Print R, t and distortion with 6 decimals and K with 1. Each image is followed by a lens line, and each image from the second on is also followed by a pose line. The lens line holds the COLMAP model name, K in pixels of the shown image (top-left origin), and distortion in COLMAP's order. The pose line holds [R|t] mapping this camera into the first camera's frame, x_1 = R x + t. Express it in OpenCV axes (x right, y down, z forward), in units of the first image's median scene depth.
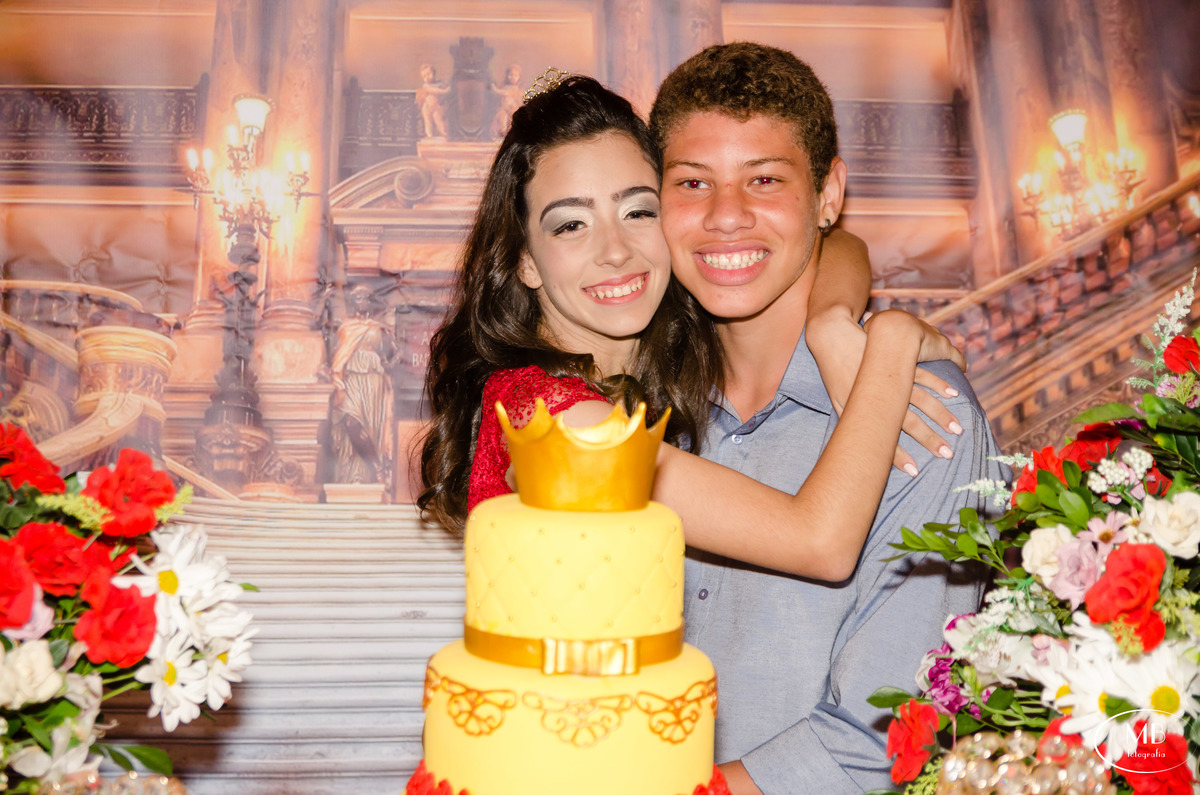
lens RADIAL K [[2289.6, 0, 598.1], [0, 2289.6, 402.4], [0, 0, 1]] dist [0.101906, 0.246604]
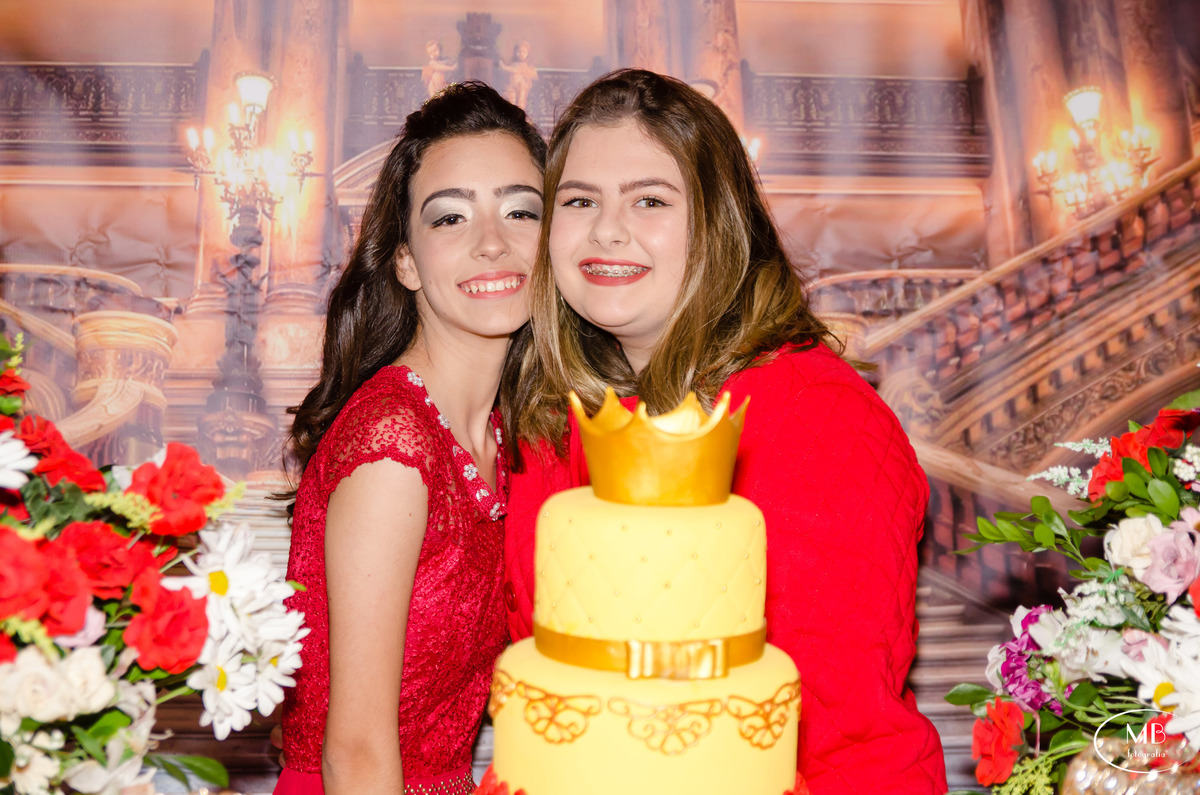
lens RADIAL K [[2242.0, 0, 610.8], [0, 2242.0, 406.4], [0, 0, 1]] dist [0.104806, 0.152006]
pose [[0.999207, -0.006563, 0.039266, -0.037997], [0.006098, 0.999910, 0.011928, -0.002953], [-0.039340, -0.011680, 0.999158, 0.041031]]
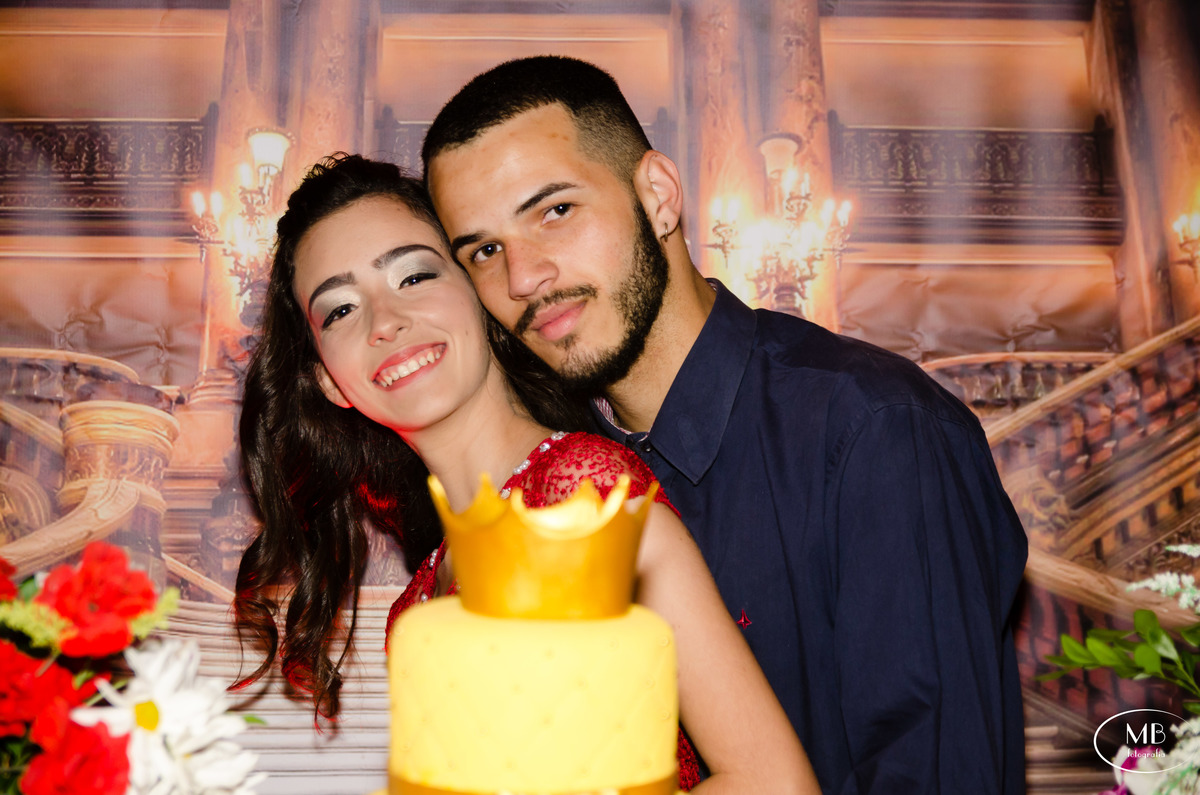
lens RADIAL K [[2289.6, 0, 598.1], [0, 2289.6, 402.4], [0, 0, 1]] dist [0.101906, 0.246604]
pose [[0.999820, -0.006079, -0.017999, -0.013873], [0.005275, 0.999001, -0.044383, 0.006018], [0.018250, 0.044280, 0.998852, 0.157507]]
